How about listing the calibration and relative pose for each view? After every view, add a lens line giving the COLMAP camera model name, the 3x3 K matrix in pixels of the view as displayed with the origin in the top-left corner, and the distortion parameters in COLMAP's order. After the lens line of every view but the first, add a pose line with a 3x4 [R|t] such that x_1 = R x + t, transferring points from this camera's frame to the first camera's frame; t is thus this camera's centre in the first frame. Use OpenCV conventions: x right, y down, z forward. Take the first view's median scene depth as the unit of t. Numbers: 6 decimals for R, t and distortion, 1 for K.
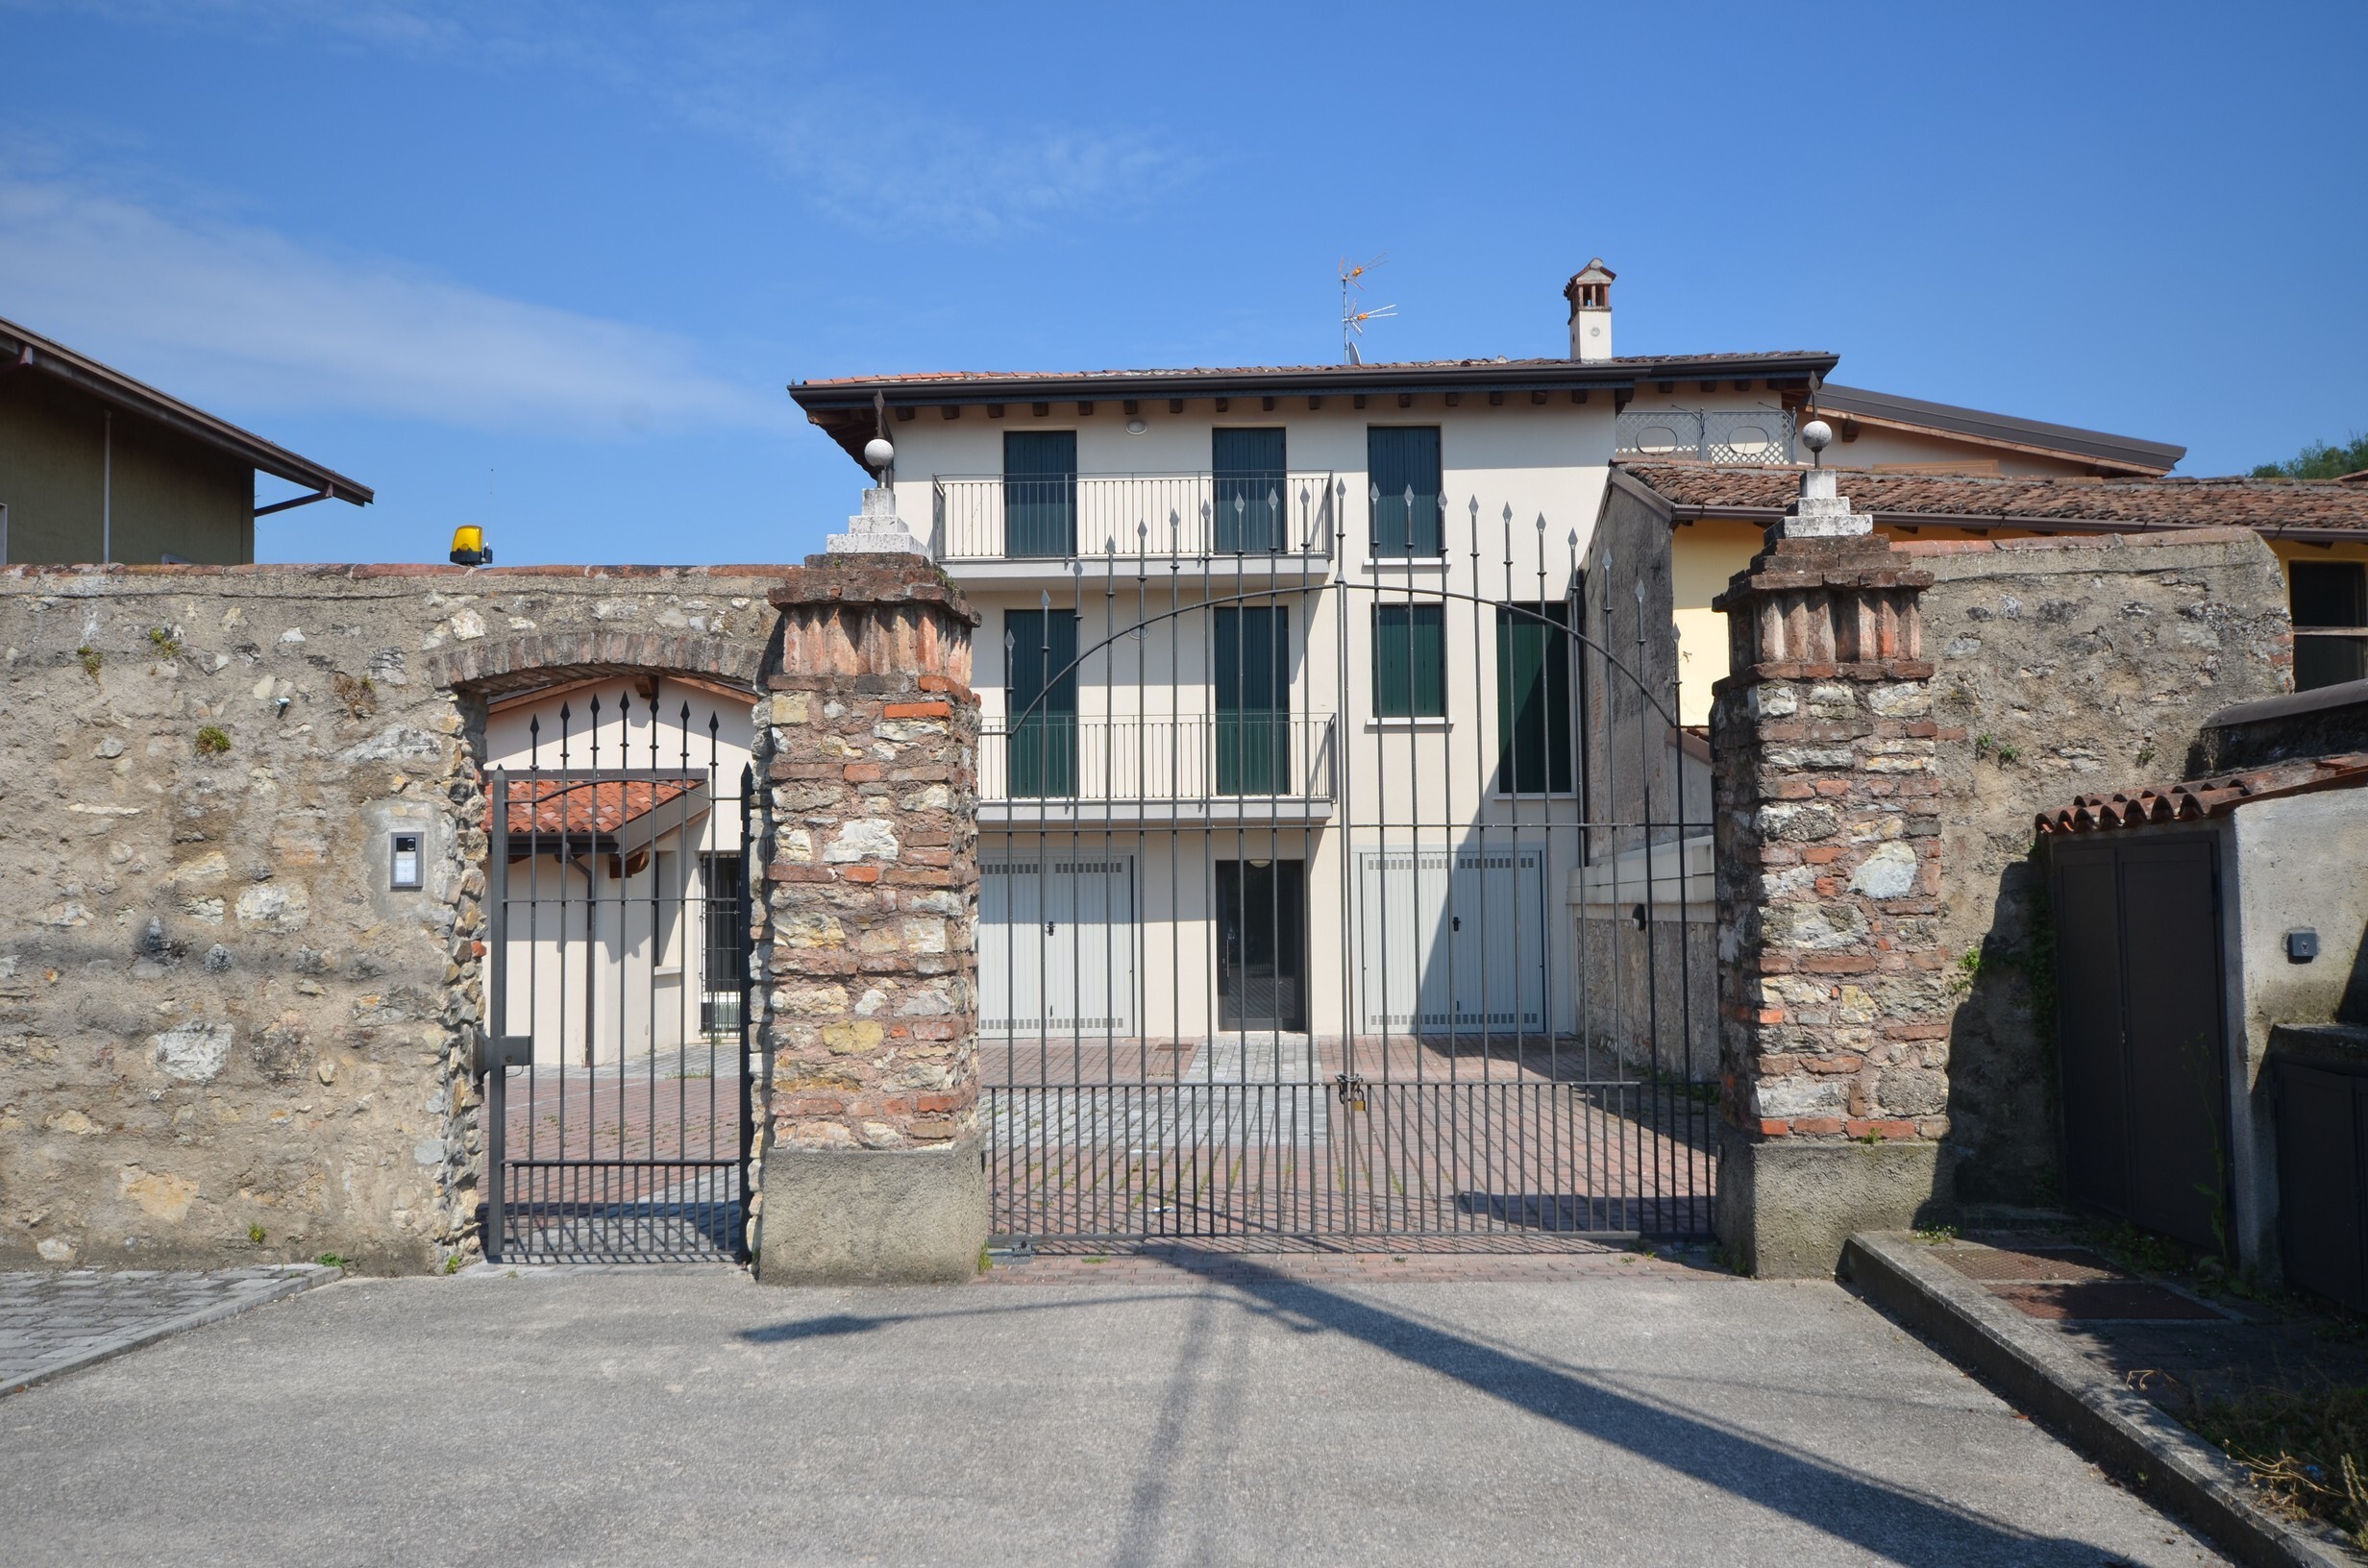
lens RADIAL K [[1945.1, 0, 1197.2], [0, 1945.1, 783.9], [0, 0, 1]] dist [0.007828, 0.019912]
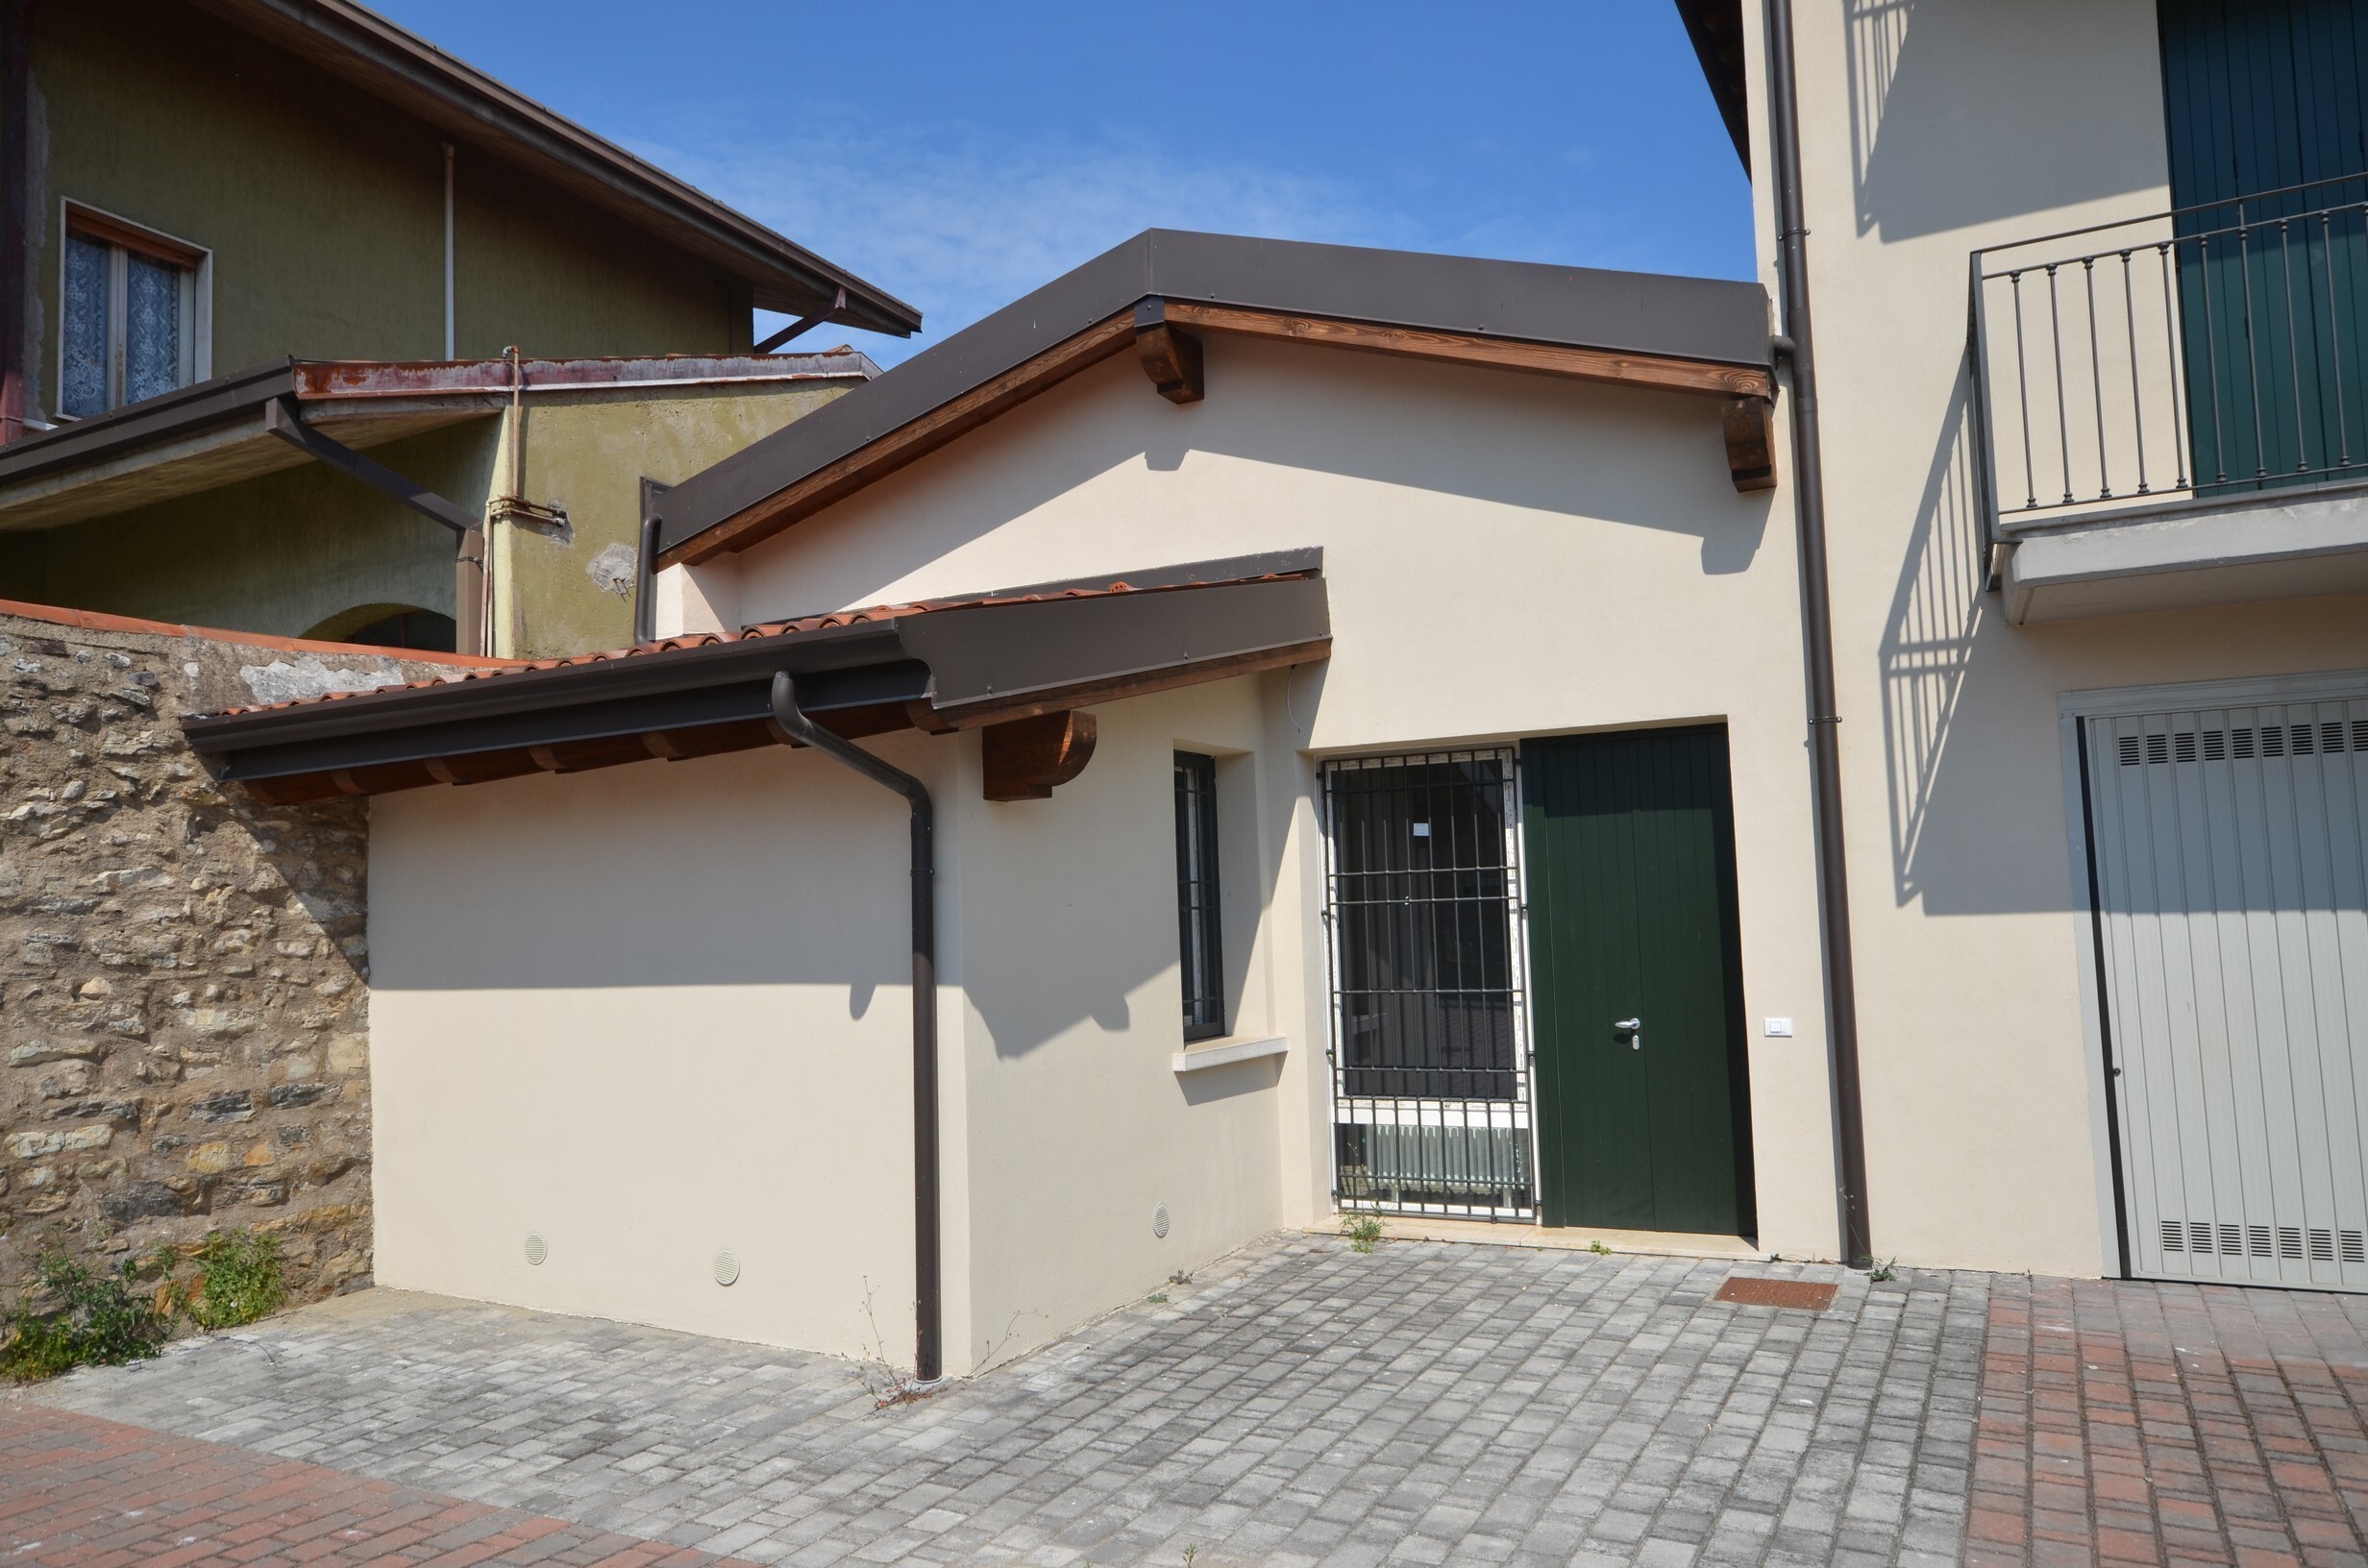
lens RADIAL K [[1599.1, 0, 1199.2], [0, 1599.1, 773.4], [0, 0, 1]] dist [0.027711, 0.002925]
pose [[0.909361, -0.056050, -0.412215, -0.138875], [0.044639, 0.998308, -0.037268, 0.050651], [0.413606, 0.015489, 0.910324, 0.685476]]
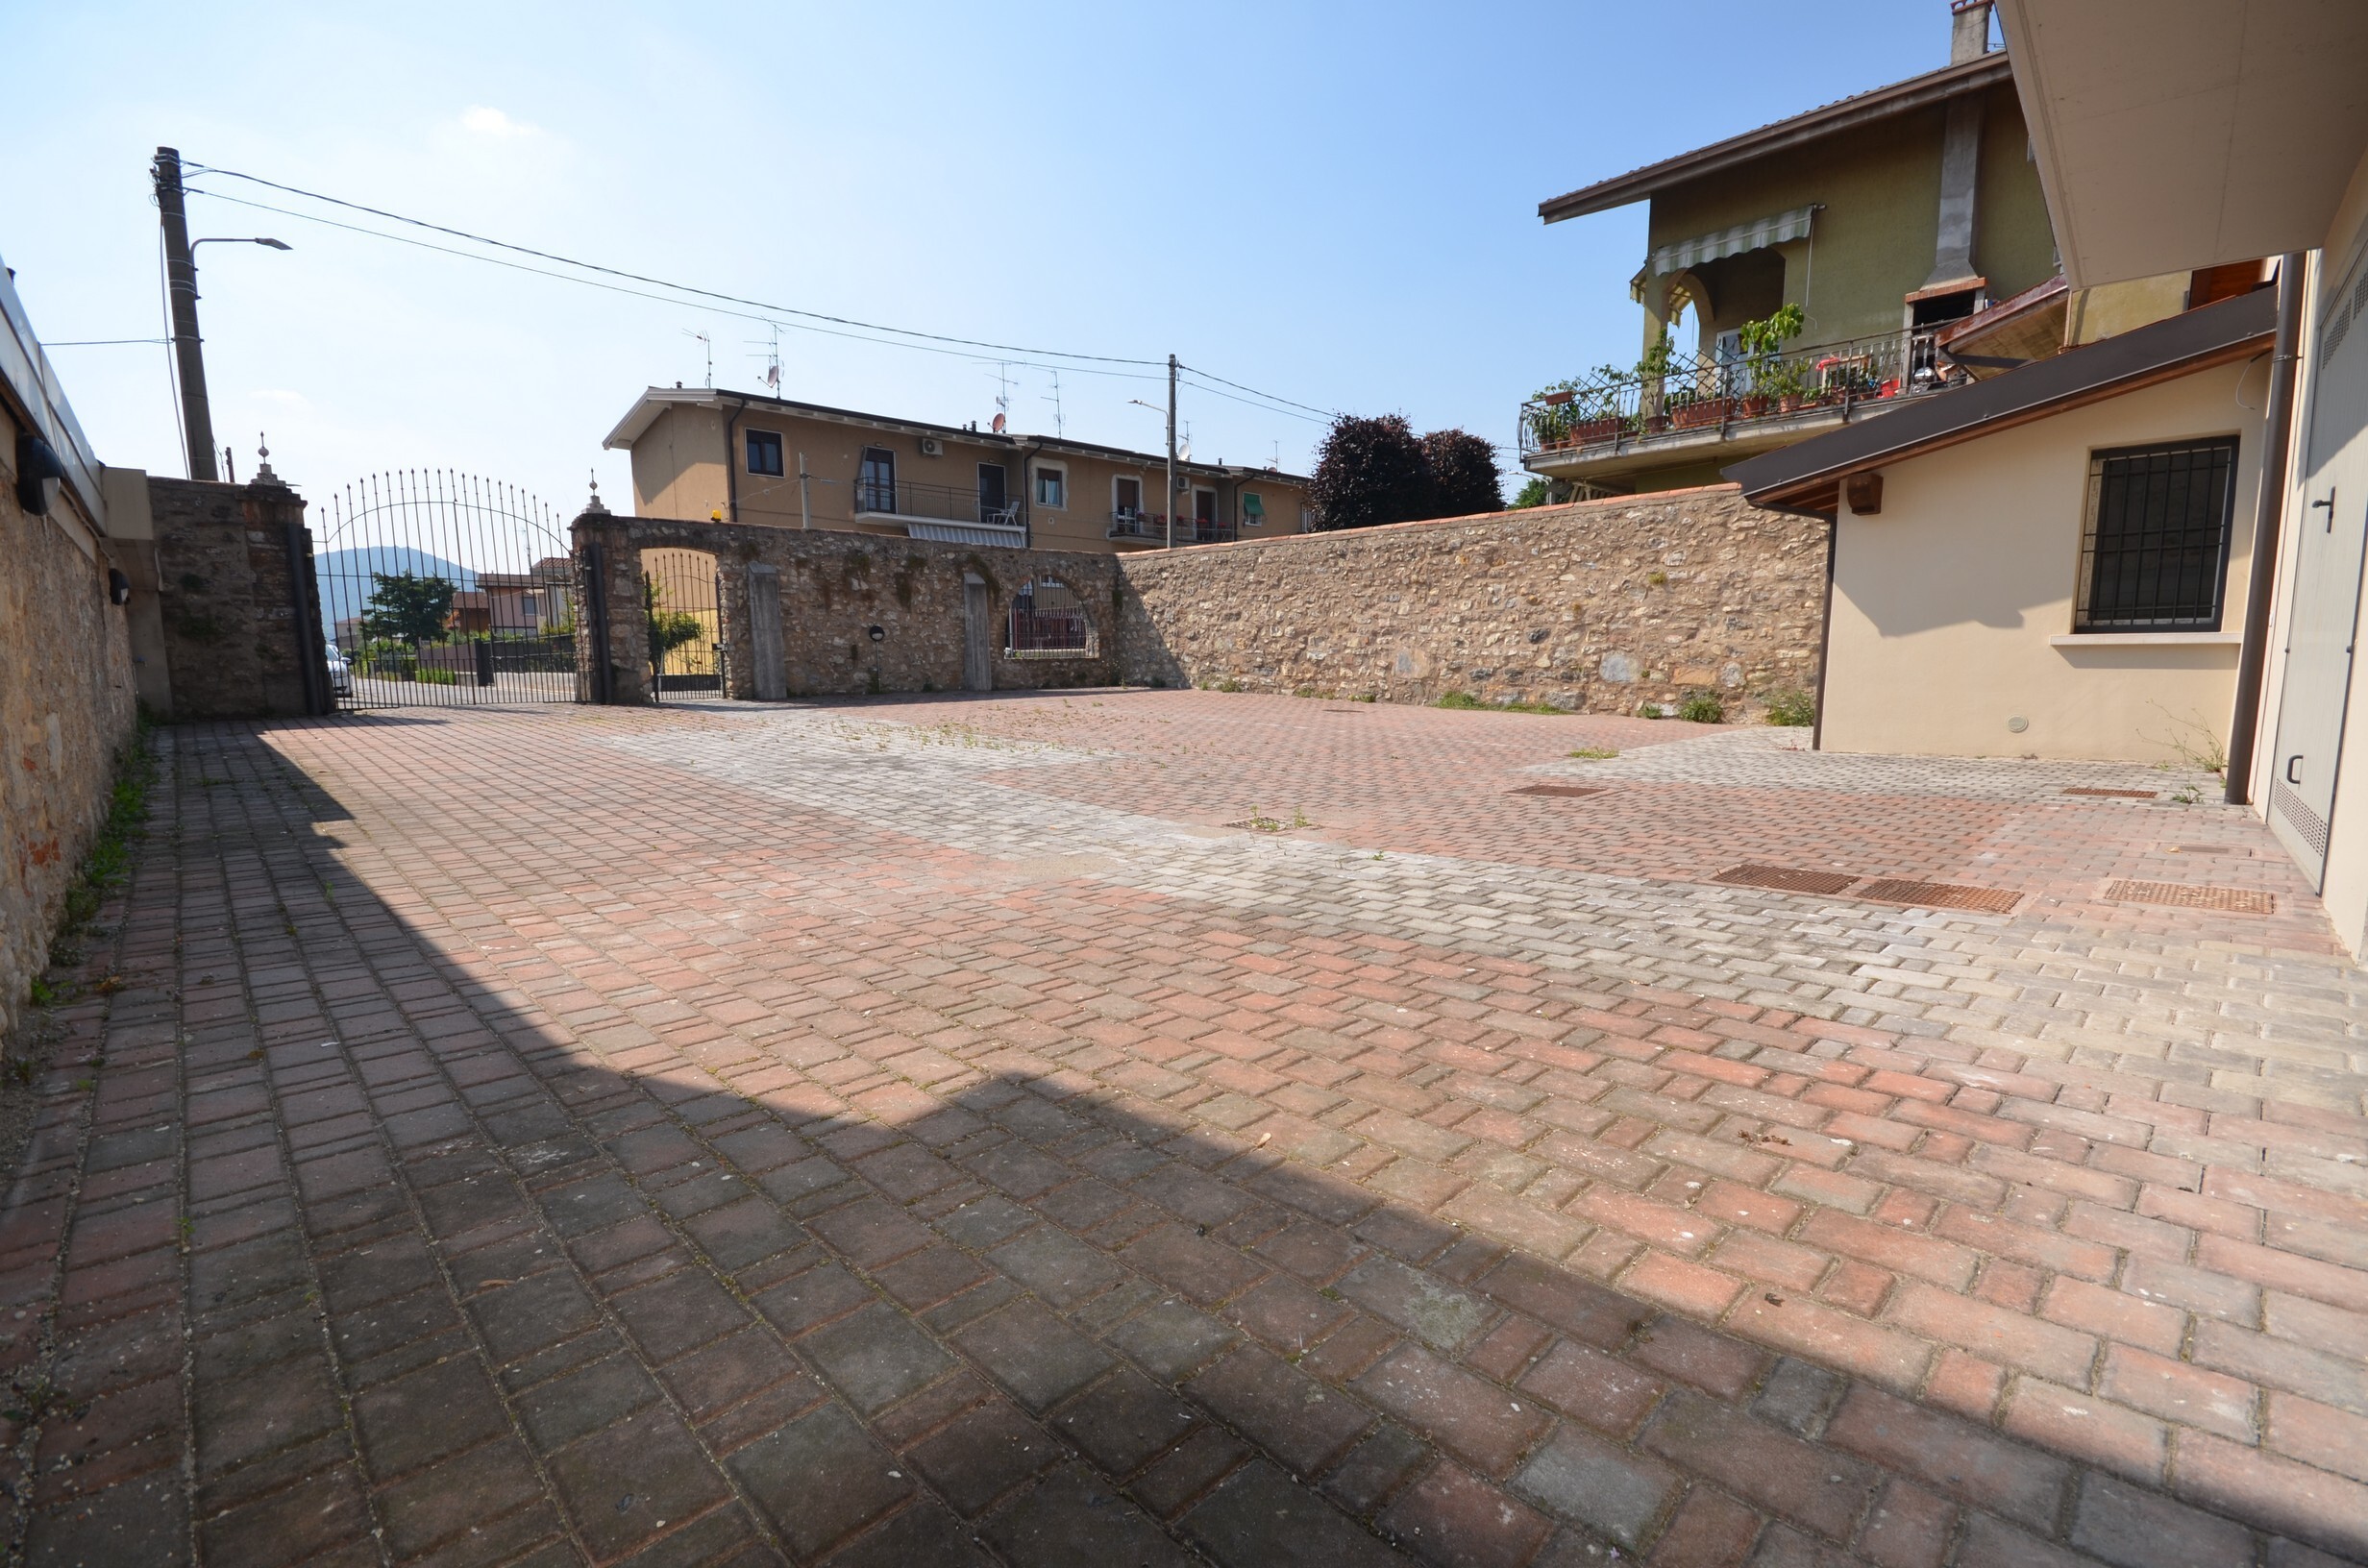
lens RADIAL K [[1066.1, 0, 1185.6], [0, 1066.1, 780.5], [0, 0, 1]] dist [-0.002161, -0.000005]
pose [[-0.688514, 0.109954, -0.716839, 0.176107], [0.062033, 0.993746, 0.092846, 0.086118], [0.722565, 0.019458, -0.691029, 0.996508]]
